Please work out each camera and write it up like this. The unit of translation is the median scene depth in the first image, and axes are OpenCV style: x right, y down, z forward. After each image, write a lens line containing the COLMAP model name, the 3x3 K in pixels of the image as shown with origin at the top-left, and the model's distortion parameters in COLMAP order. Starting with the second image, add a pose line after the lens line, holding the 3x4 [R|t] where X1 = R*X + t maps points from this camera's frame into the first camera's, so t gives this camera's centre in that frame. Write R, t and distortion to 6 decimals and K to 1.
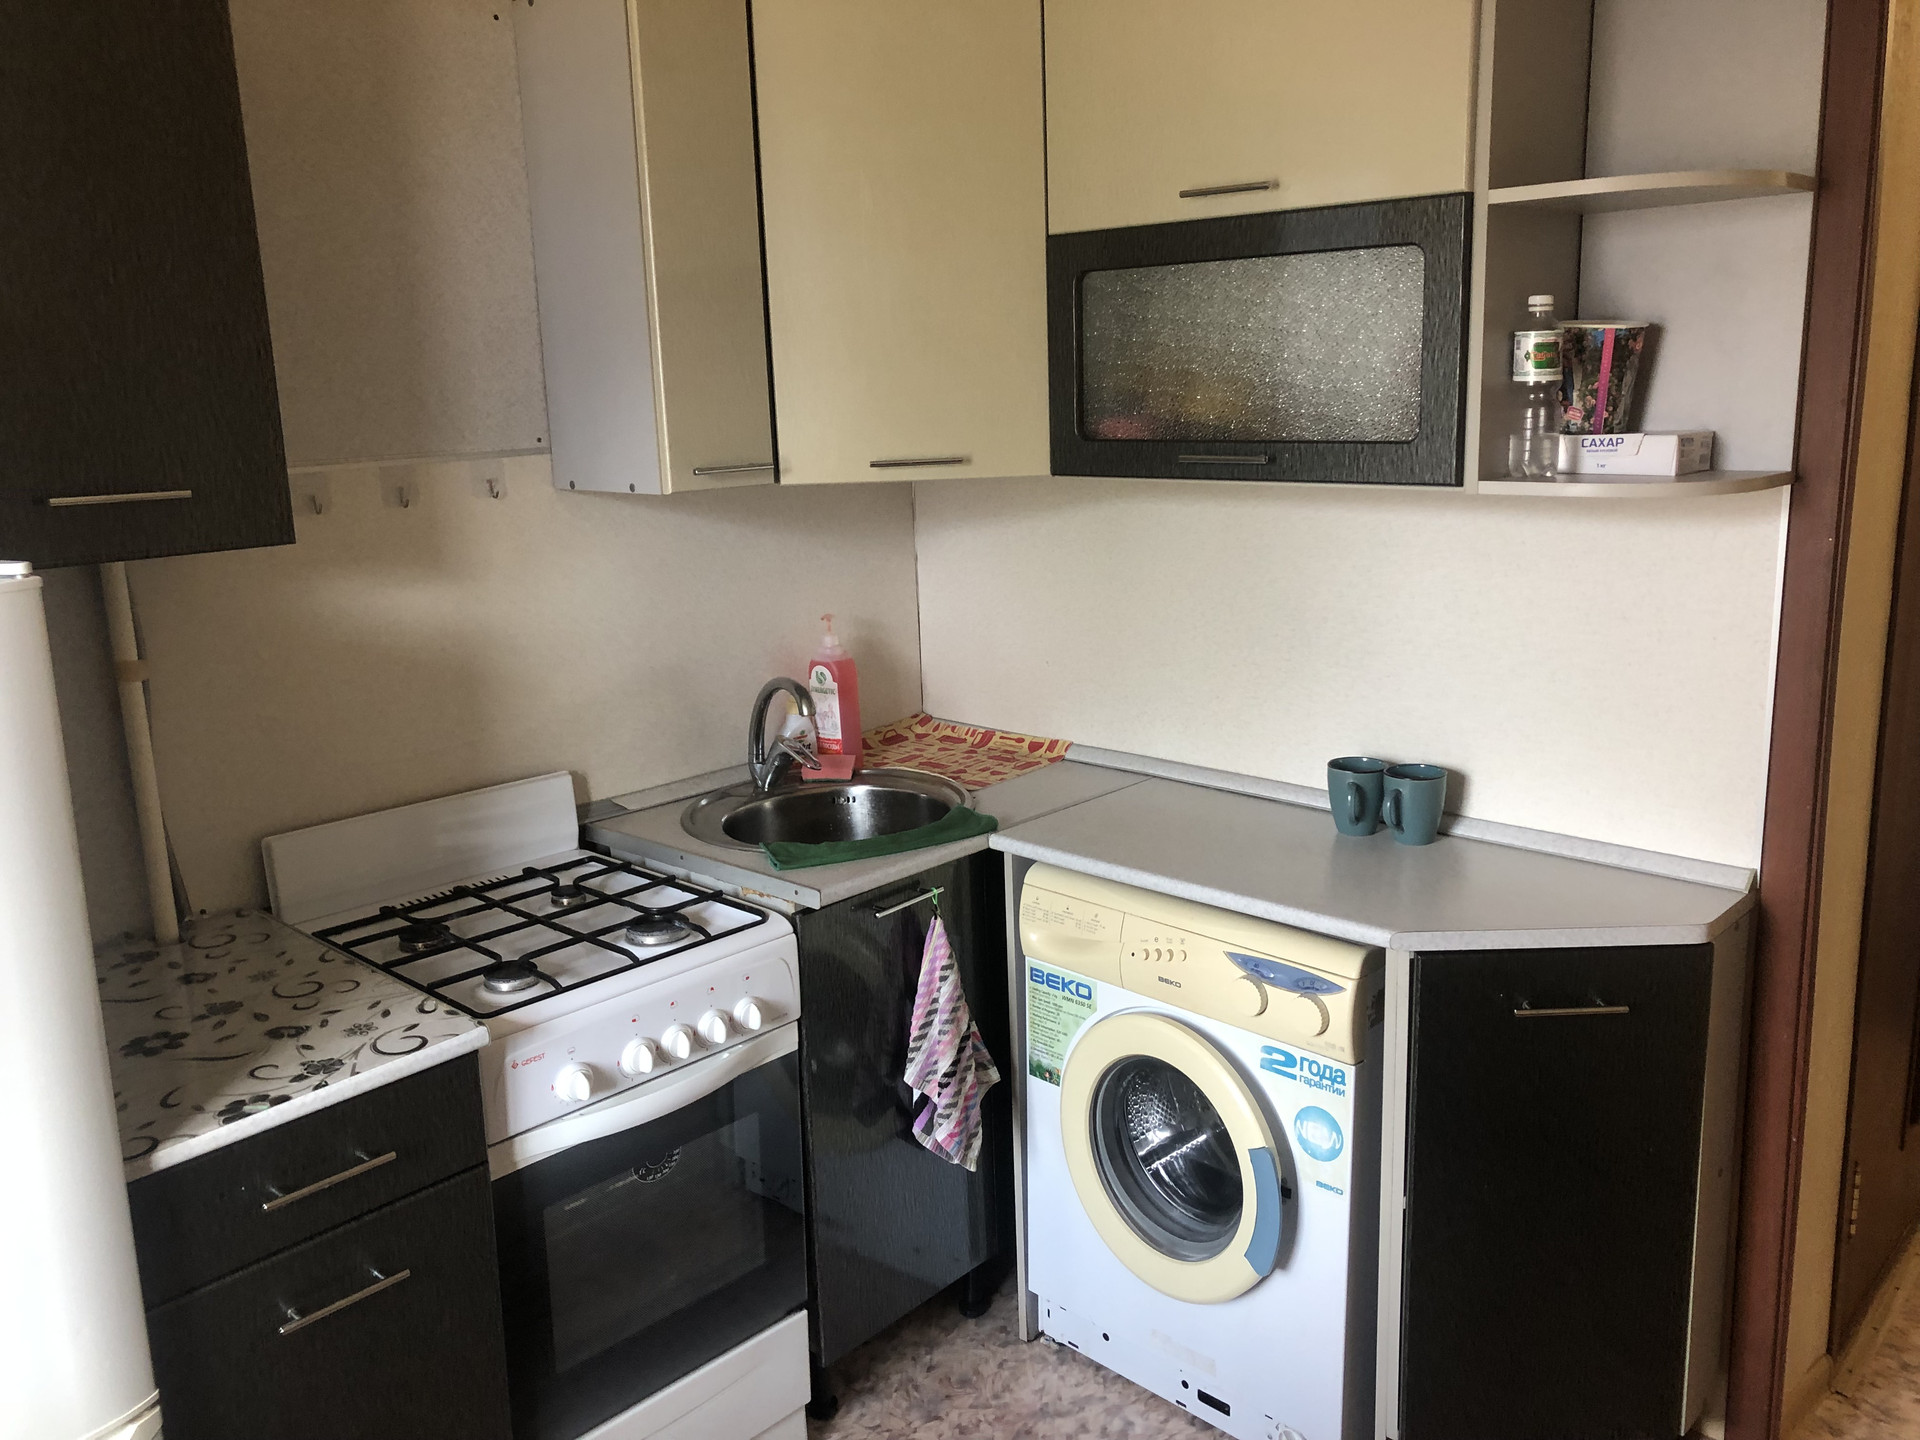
lens RADIAL K [[1655.8, 0, 960.4], [0, 1655.8, 643.3], [0, 0, 1]] dist [0.052577, -0.119961]
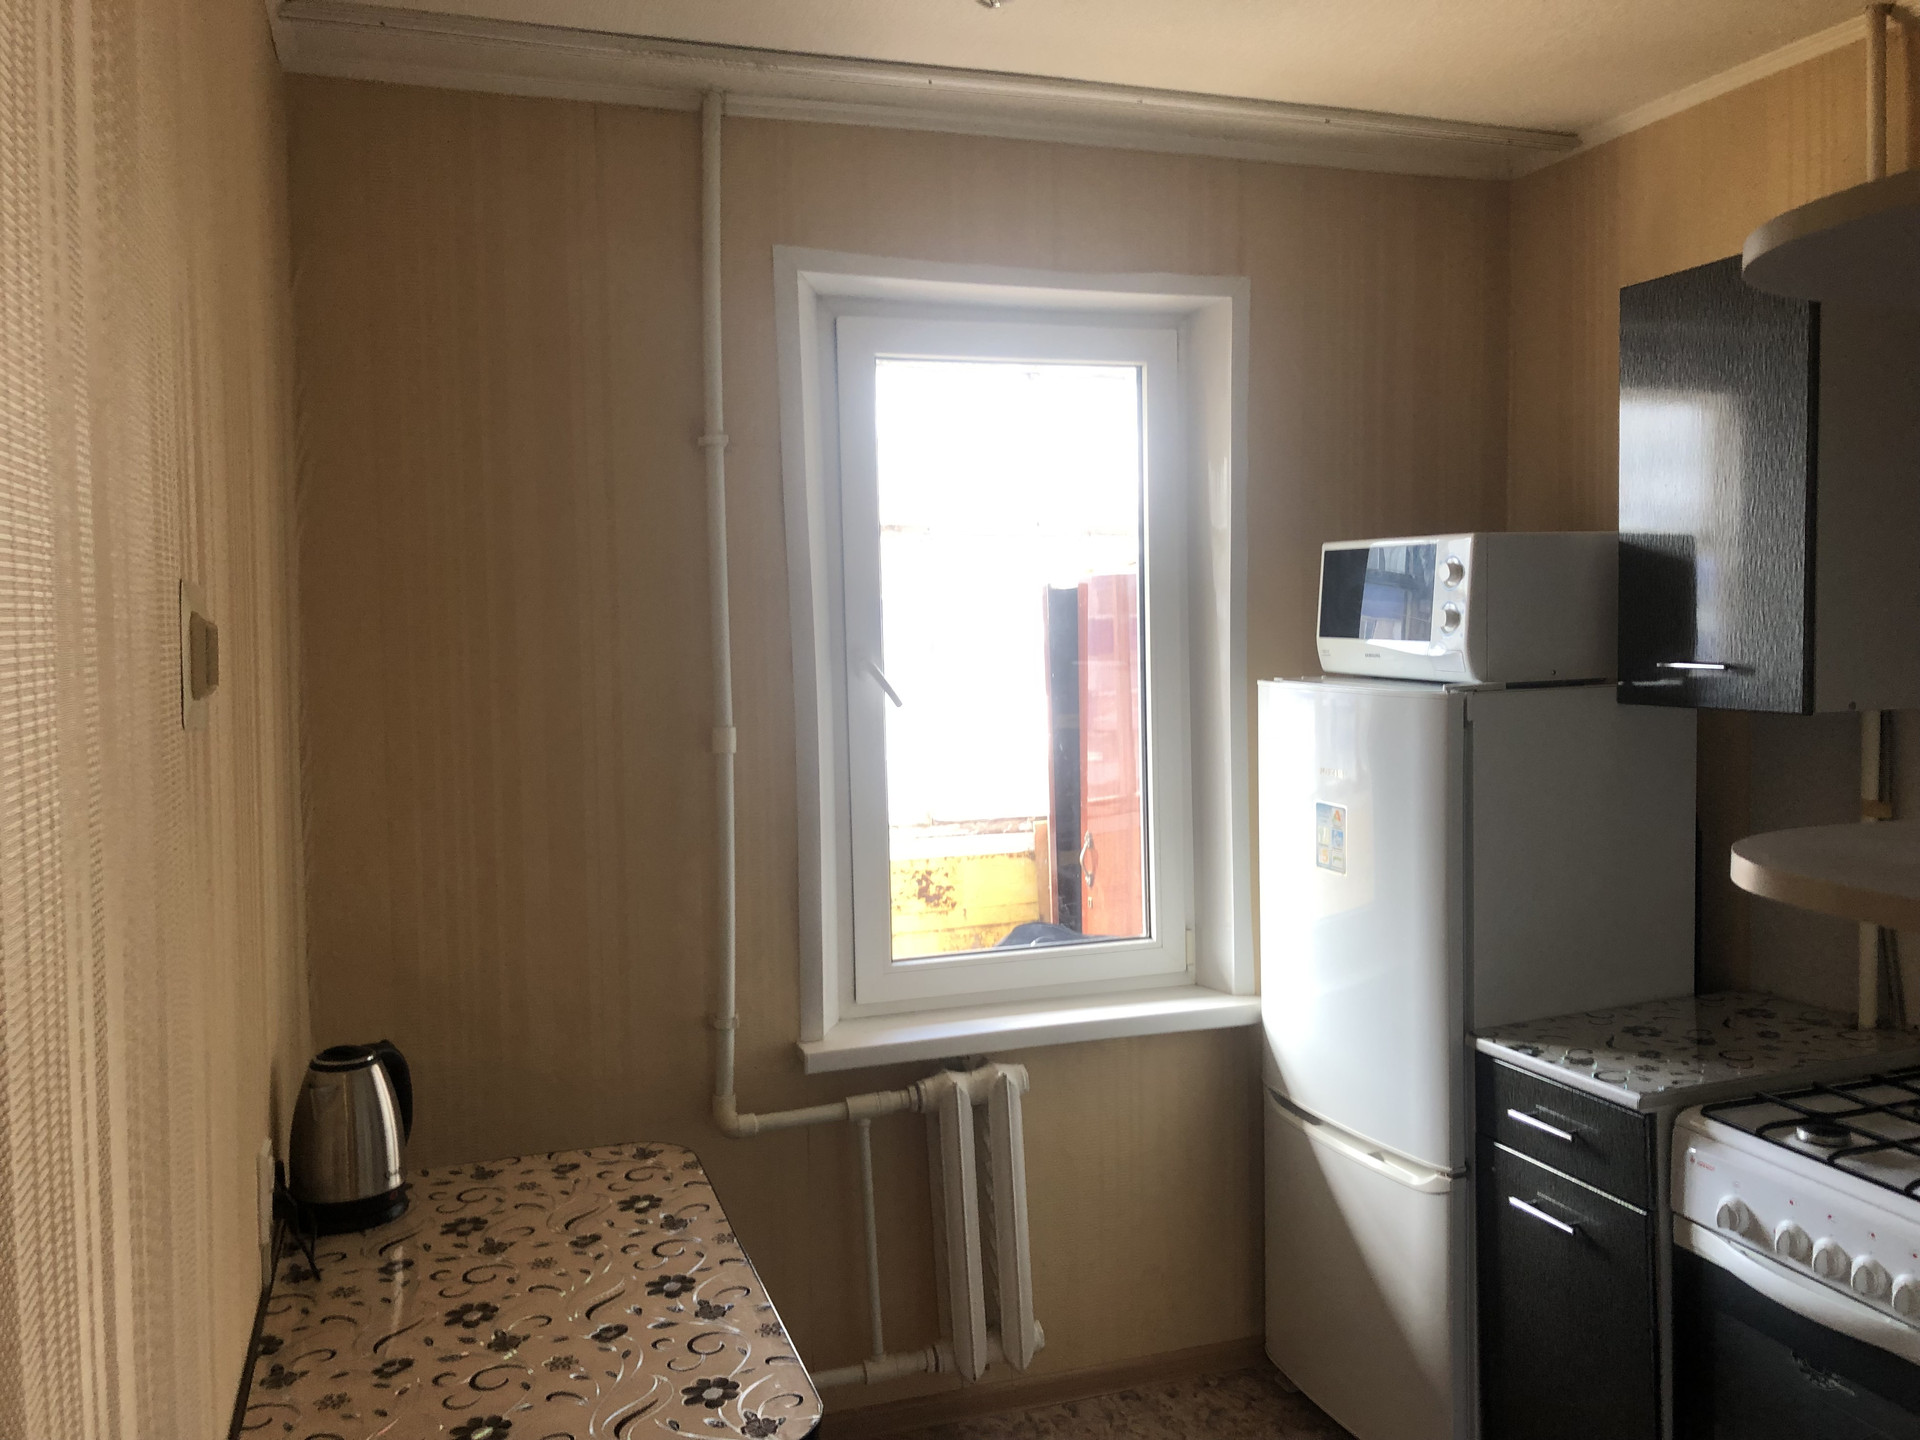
lens RADIAL K [[1559.9, 0, 970.0], [0, 1559.9, 673.0], [0, 0, 1]] dist [0.056129, -0.076153]
pose [[-0.481005, 0.064964, -0.874308, 0.831313], [-0.122749, 0.982438, 0.140529, -0.161890], [0.868082, 0.174916, -0.464583, 0.891506]]
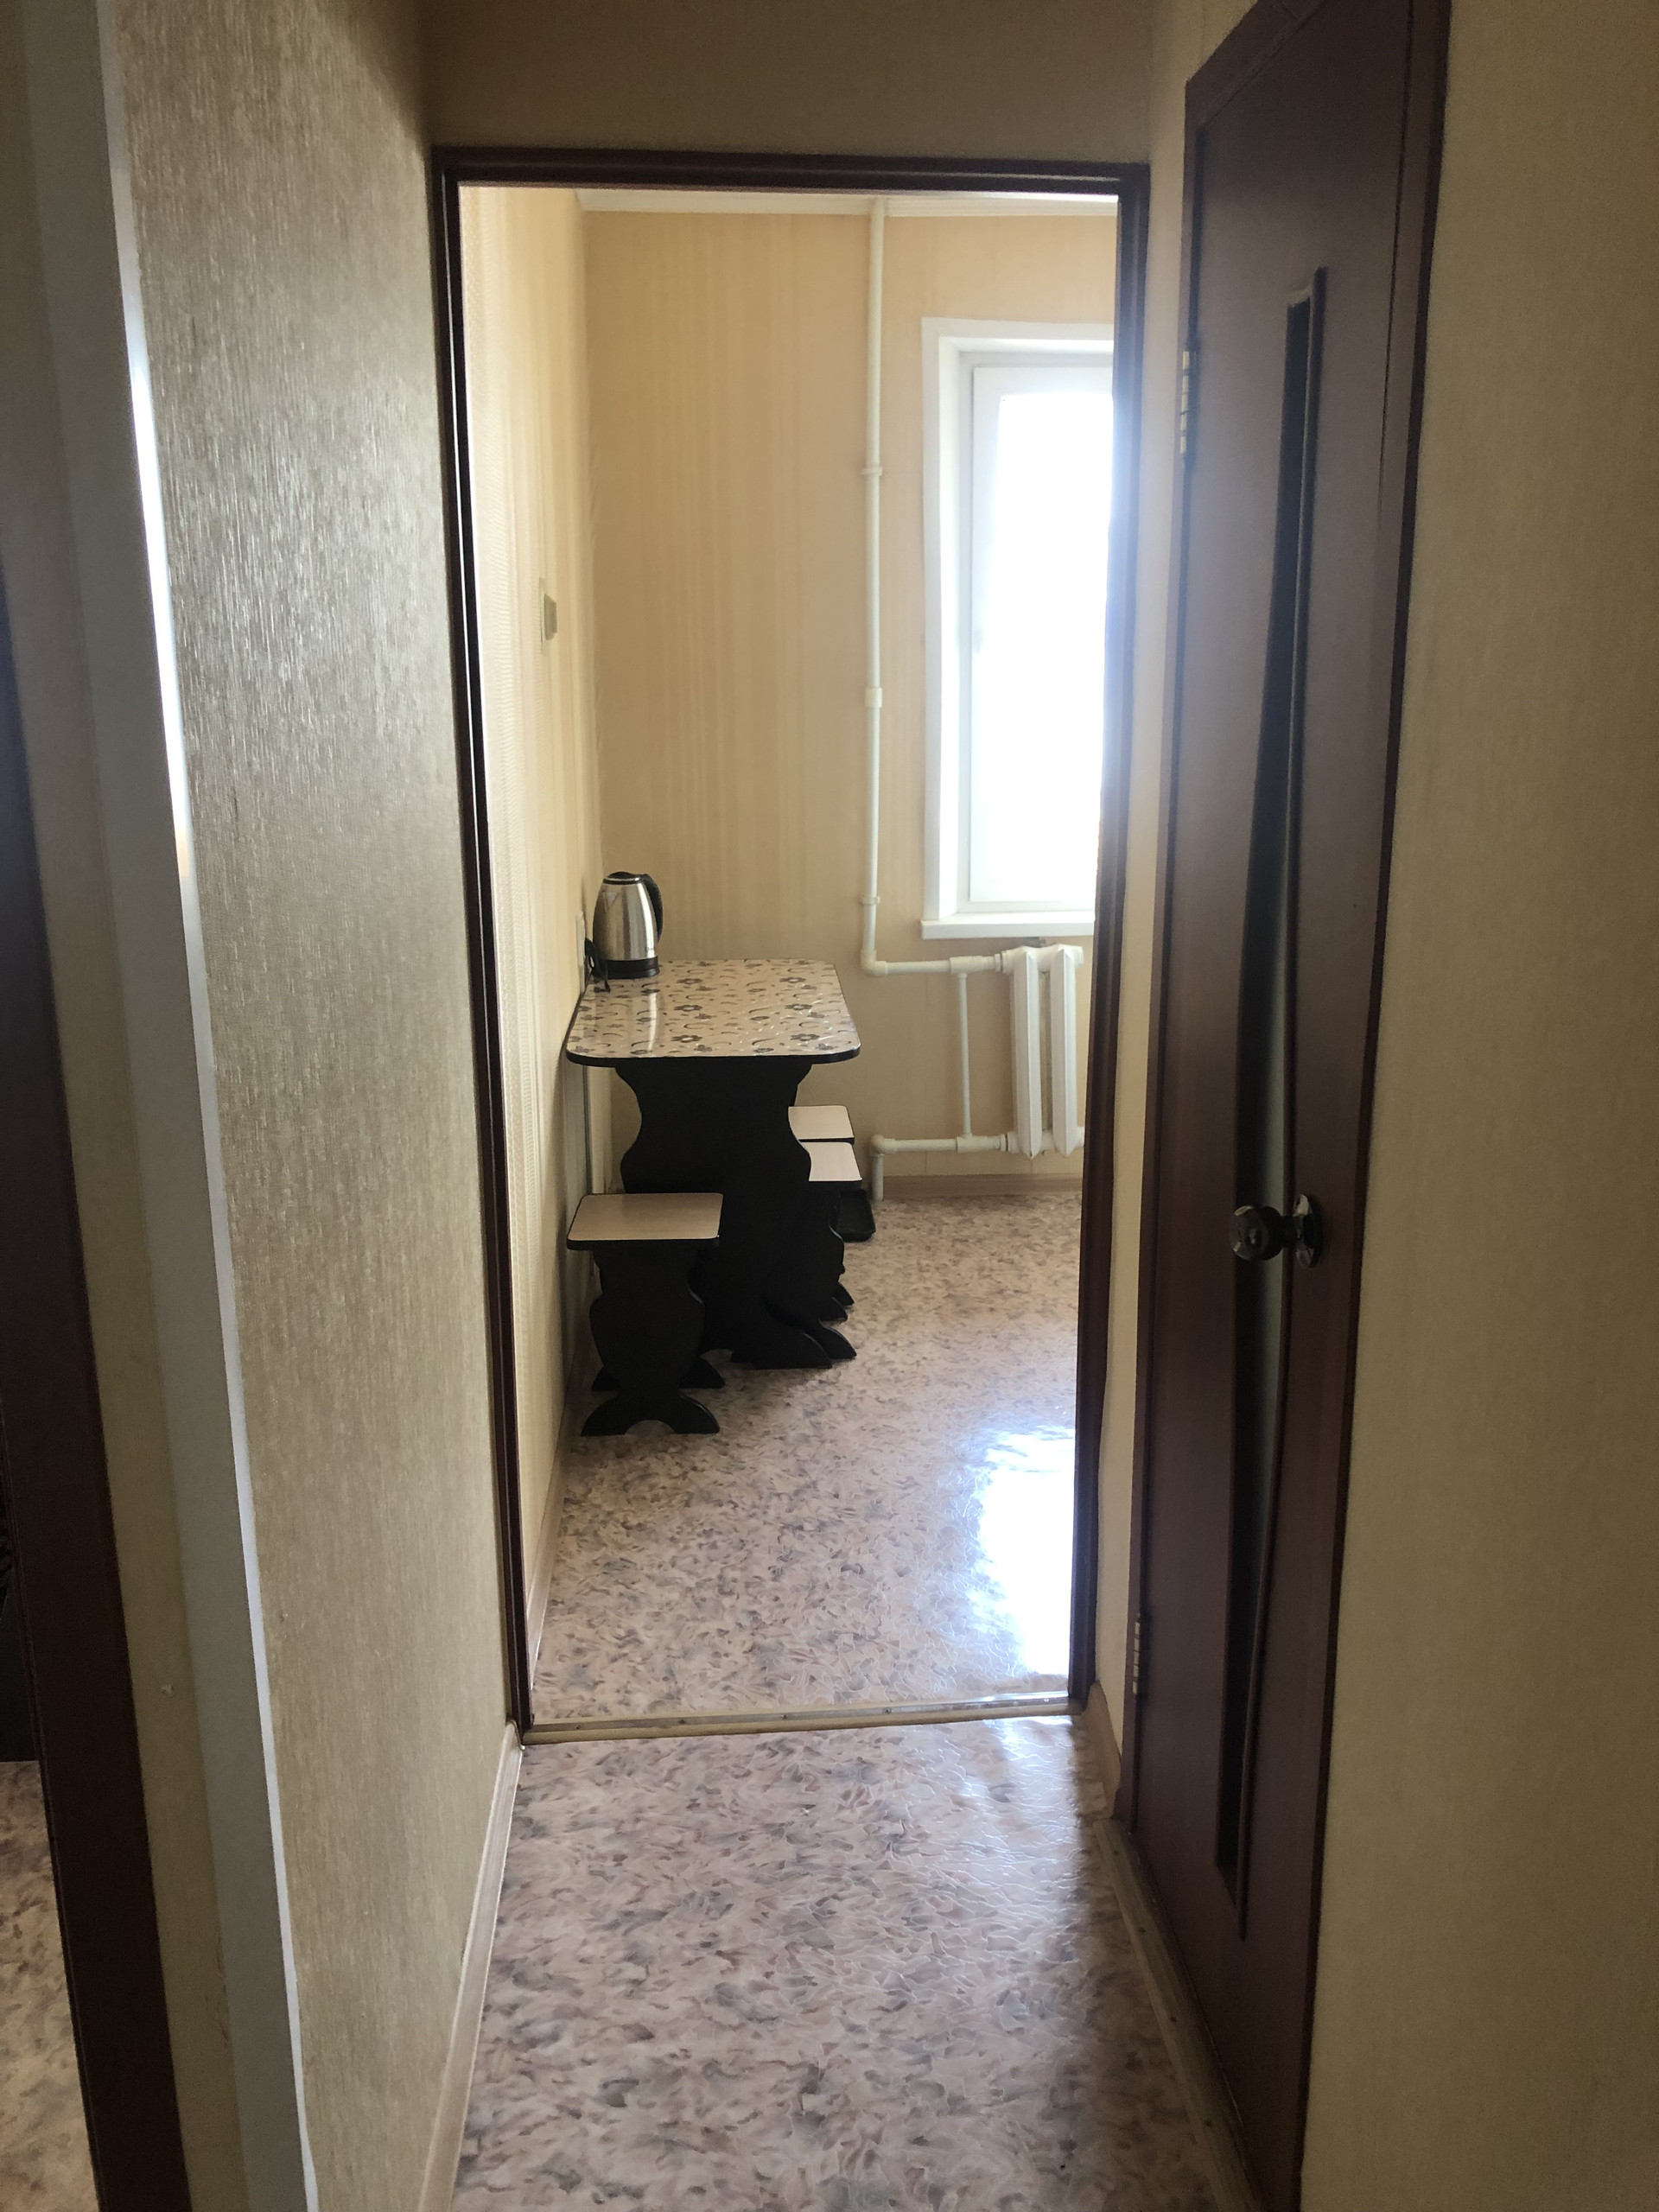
lens RADIAL K [[1907.6, 0, 903.1], [0, 1907.6, 1137.7], [0, 0, 1]] dist [0.052577, -0.119961]
pose [[-0.679941, 0.211109, -0.702220, 1.446516], [-0.116282, 0.914498, 0.387519, -0.298478], [0.723988, 0.345146, -0.597256, 1.650730]]
